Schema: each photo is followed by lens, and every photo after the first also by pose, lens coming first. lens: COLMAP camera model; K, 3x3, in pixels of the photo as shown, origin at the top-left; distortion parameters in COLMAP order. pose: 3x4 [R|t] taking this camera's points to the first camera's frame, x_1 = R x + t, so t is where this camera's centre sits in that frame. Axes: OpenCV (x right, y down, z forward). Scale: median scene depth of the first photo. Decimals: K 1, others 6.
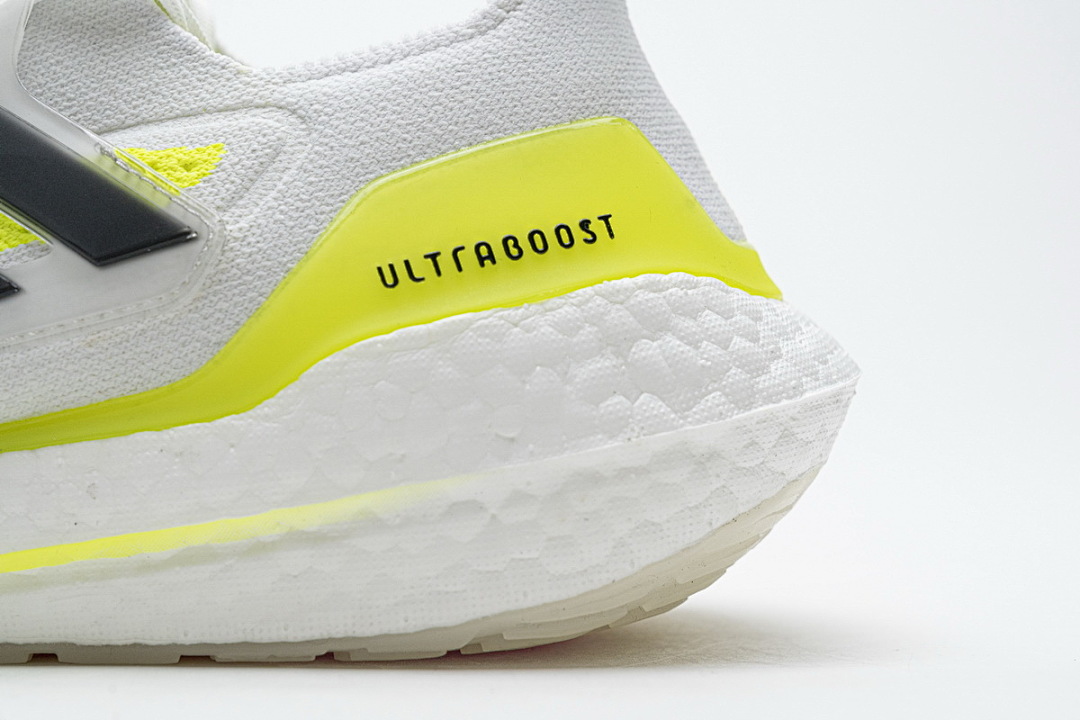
lens RADIAL K [[1922.4, 0, 540.0], [0, 1922.4, 360.0], [0, 0, 1]] dist [-0.031294, 0.167744]
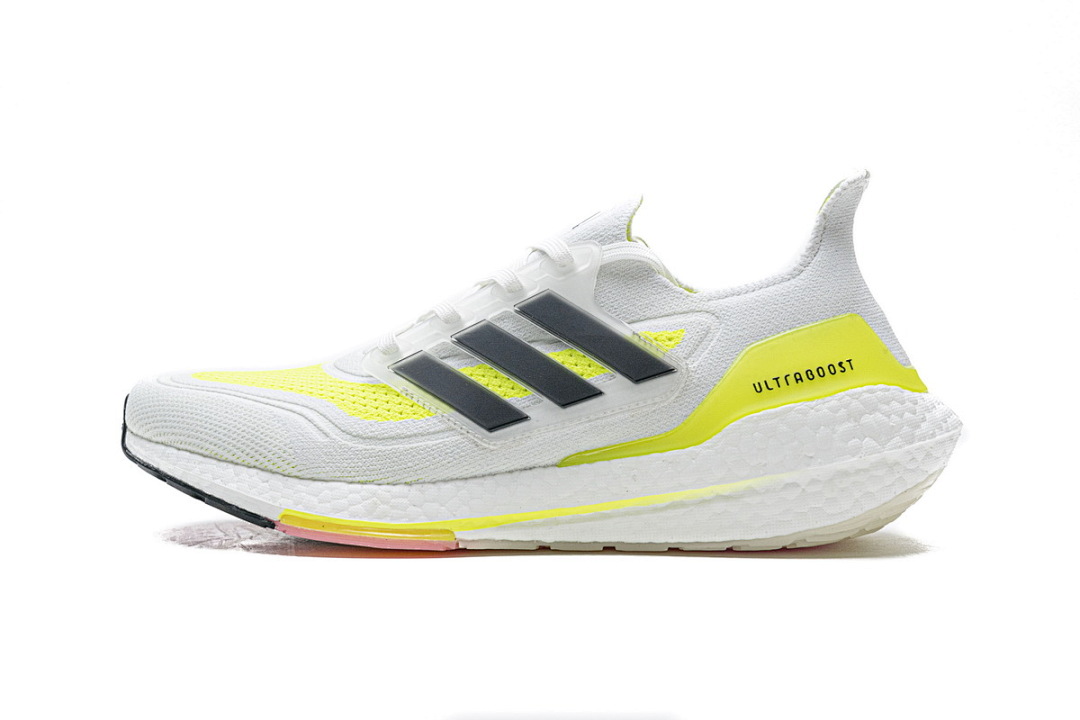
lens RADIAL K [[1922.4, 0, 540.0], [0, 1922.4, 360.0], [0, 0, 1]] dist [-0.031294, 0.167744]
pose [[0.996304, 0.000212, -0.085898, -0.141145], [0.000807, 0.999930, 0.011831, -0.104585], [0.085895, -0.011856, 0.996234, -1.364129]]
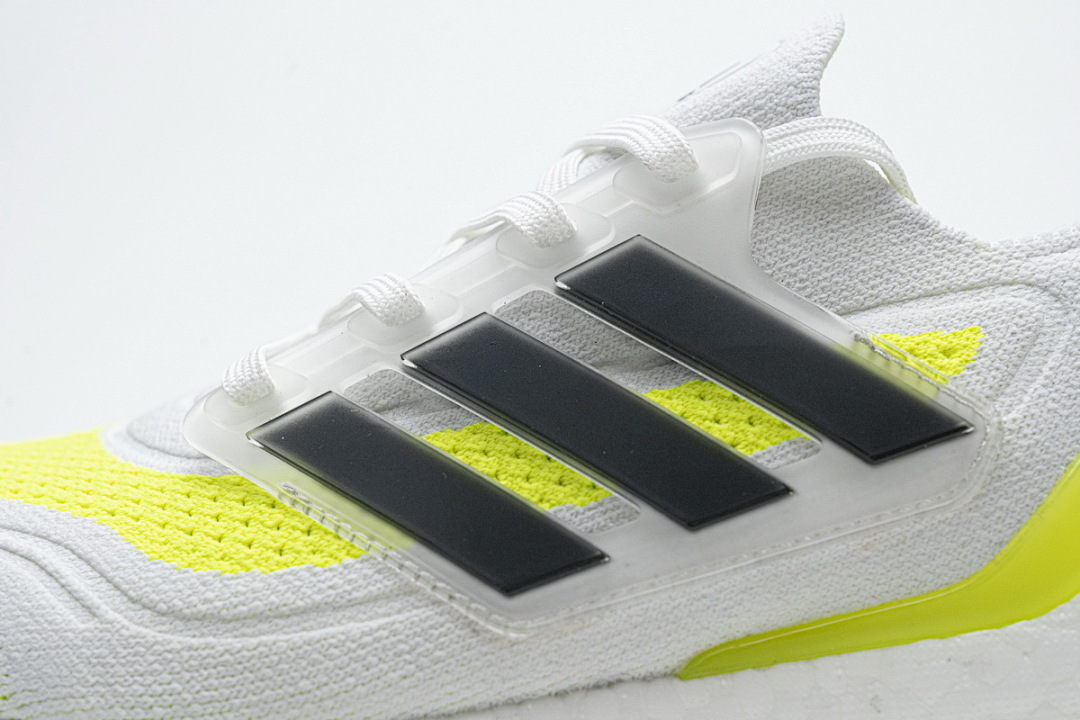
lens RADIAL K [[1922.4, 0, 540.0], [0, 1922.4, 360.0], [0, 0, 1]] dist [-0.031294, 0.167744]
pose [[0.998922, -0.020828, -0.041495, -0.347606], [0.020540, 0.999762, -0.007352, -0.095142], [0.041639, 0.006492, 0.999112, 0.047370]]
